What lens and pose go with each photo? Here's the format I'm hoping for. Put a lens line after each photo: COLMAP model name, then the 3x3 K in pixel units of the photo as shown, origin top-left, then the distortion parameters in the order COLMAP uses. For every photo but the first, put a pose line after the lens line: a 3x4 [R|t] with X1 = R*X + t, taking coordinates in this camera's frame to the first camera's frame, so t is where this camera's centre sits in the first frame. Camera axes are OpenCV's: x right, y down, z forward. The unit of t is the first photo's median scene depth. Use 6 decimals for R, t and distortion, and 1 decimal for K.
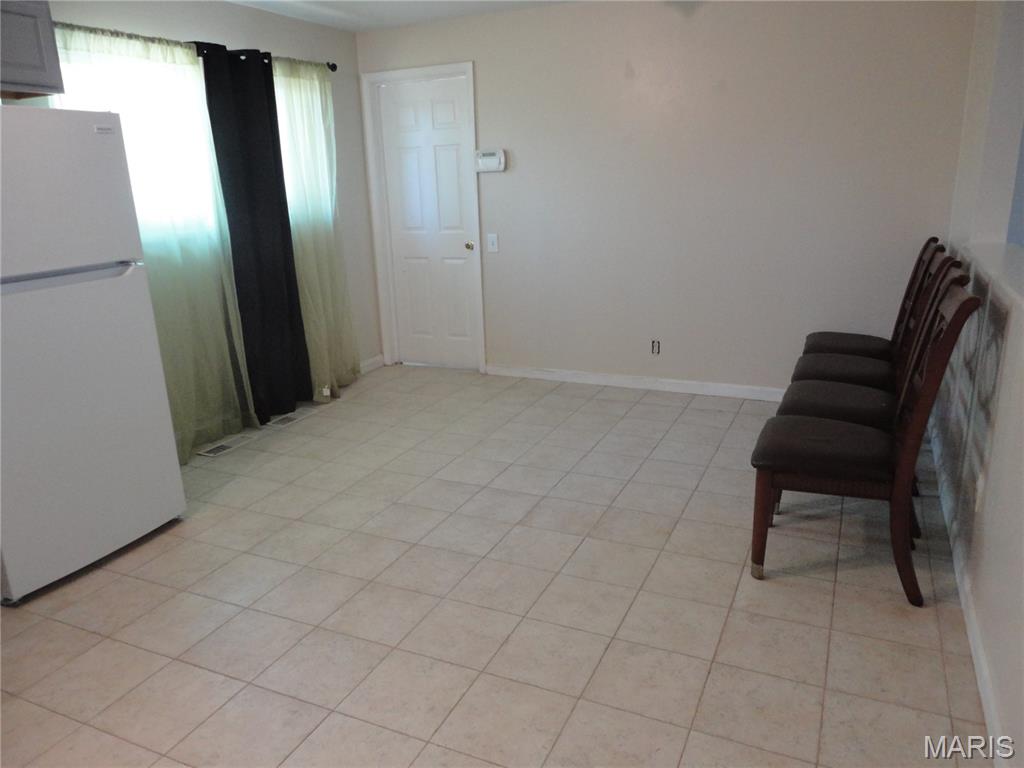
lens RADIAL K [[754.9, 0, 511.0], [0, 754.9, 379.8], [0, 0, 1]] dist [0.023291, 0.000058]
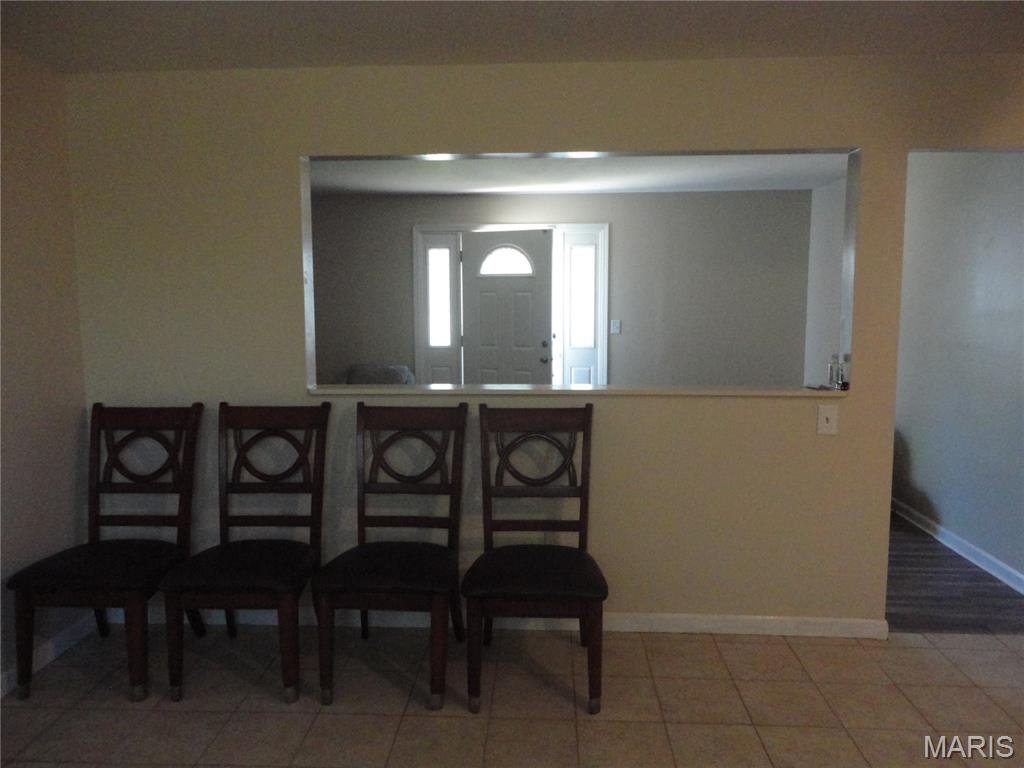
lens RADIAL K [[754.9, 0, 511.0], [0, 754.9, 379.8], [0, 0, 1]] dist [0.023291, 0.000058]
pose [[-0.392581, -0.053967, 0.918133, -0.466194], [0.264136, 0.949607, 0.168758, -0.315624], [-0.880972, 0.308763, -0.358543, 1.160126]]
